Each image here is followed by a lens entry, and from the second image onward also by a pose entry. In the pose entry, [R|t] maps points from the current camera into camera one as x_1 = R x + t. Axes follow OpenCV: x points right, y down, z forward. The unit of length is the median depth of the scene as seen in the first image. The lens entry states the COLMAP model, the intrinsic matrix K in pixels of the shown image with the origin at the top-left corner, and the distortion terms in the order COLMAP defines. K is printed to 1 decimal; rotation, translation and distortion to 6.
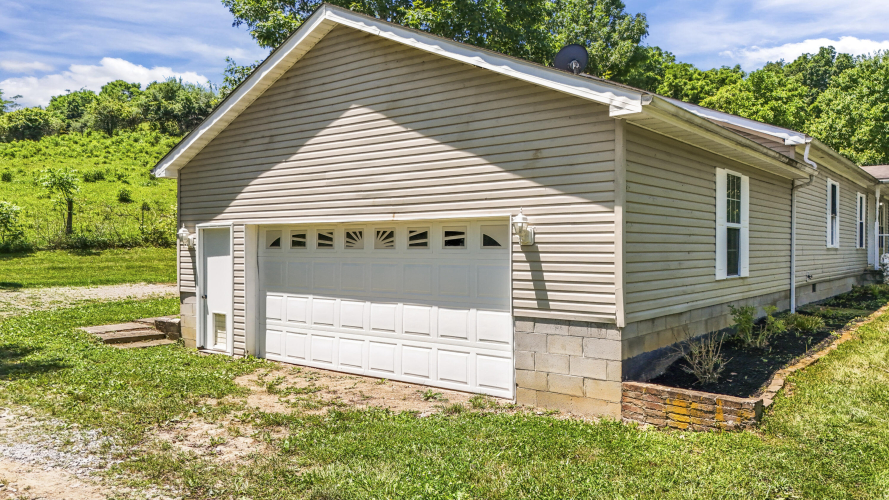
lens RADIAL K [[678.8, 0, 444.5], [0, 678.8, 250.0], [0, 0, 1]] dist [0.043152, -0.001839]
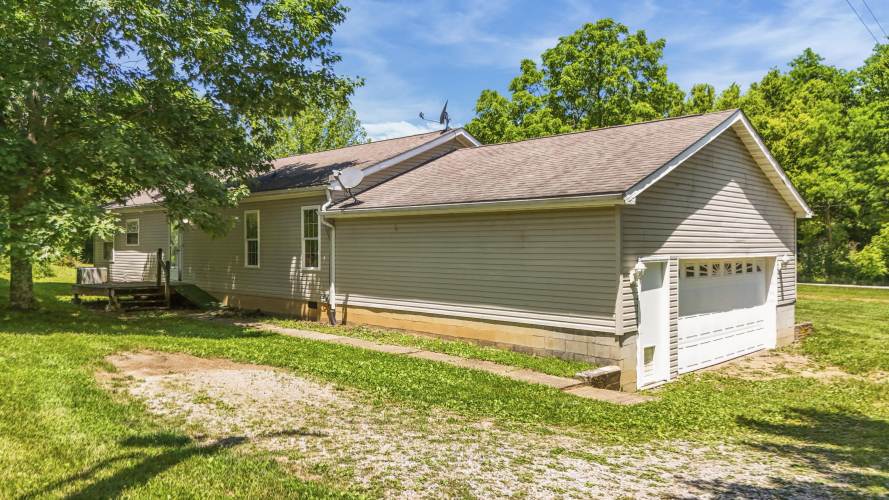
lens RADIAL K [[678.8, 0, 444.5], [0, 678.8, 250.0], [0, 0, 1]] dist [0.043152, -0.001839]
pose [[0.085081, -0.003451, 0.996368, -1.449901], [0.007314, 0.999969, 0.002839, -0.058595], [-0.996347, 0.007045, 0.085103, 1.297672]]
